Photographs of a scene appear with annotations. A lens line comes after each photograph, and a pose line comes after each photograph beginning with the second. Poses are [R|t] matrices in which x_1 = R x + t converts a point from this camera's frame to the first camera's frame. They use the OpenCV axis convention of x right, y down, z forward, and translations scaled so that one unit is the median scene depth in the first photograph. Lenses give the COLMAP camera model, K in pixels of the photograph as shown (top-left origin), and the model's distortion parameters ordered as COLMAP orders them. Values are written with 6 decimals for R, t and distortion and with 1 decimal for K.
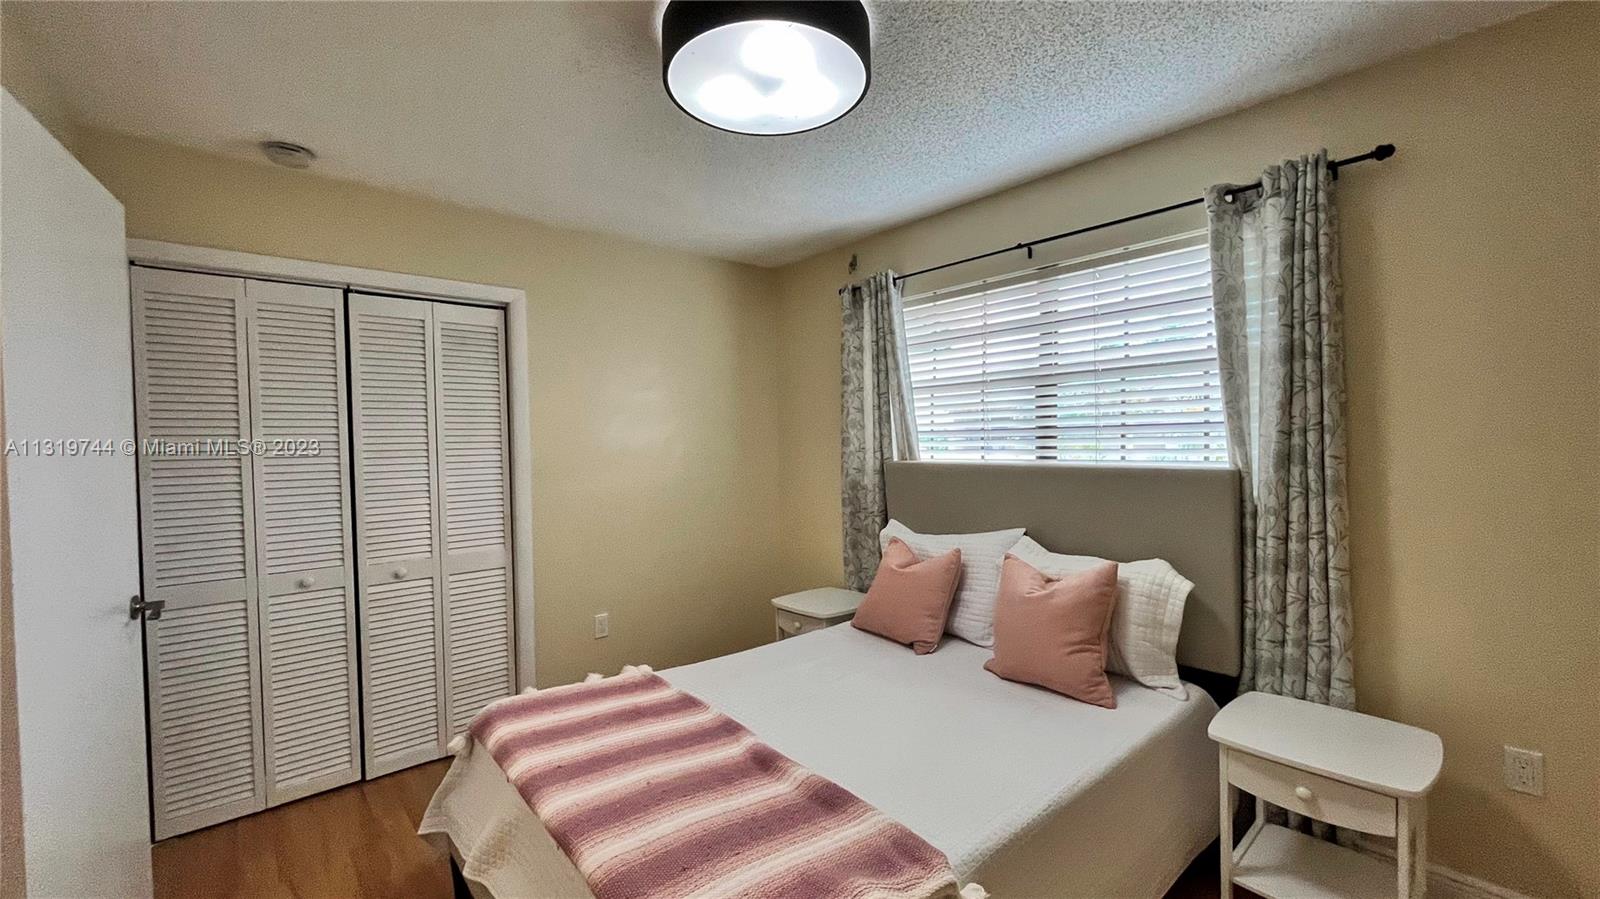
lens RADIAL K [[653.7, 0, 792.4], [0, 653.7, 451.0], [0, 0, 1]] dist [-0.000326, 0.000716]
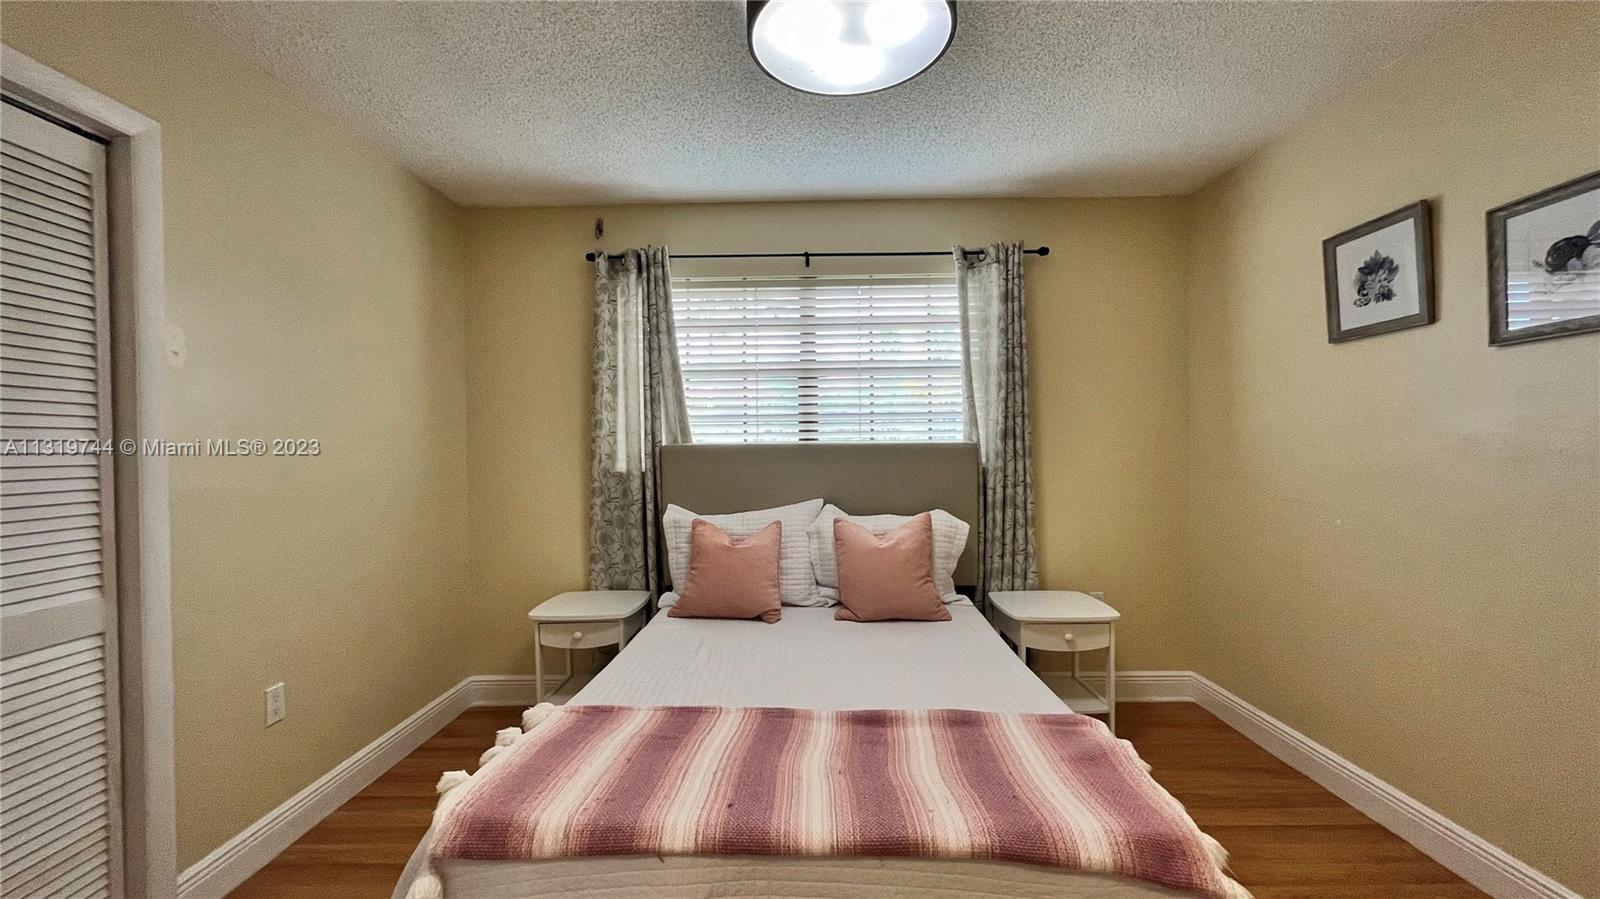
lens RADIAL K [[653.7, 0, 796.6], [0, 653.7, 449.7], [0, 0, 1]] dist [-0.000326, 0.000716]
pose [[0.659306, 0.009146, 0.751819, -0.513845], [0.010048, 0.999730, -0.020974, 0.053113], [-0.751808, 0.021383, 0.659036, 0.256794]]
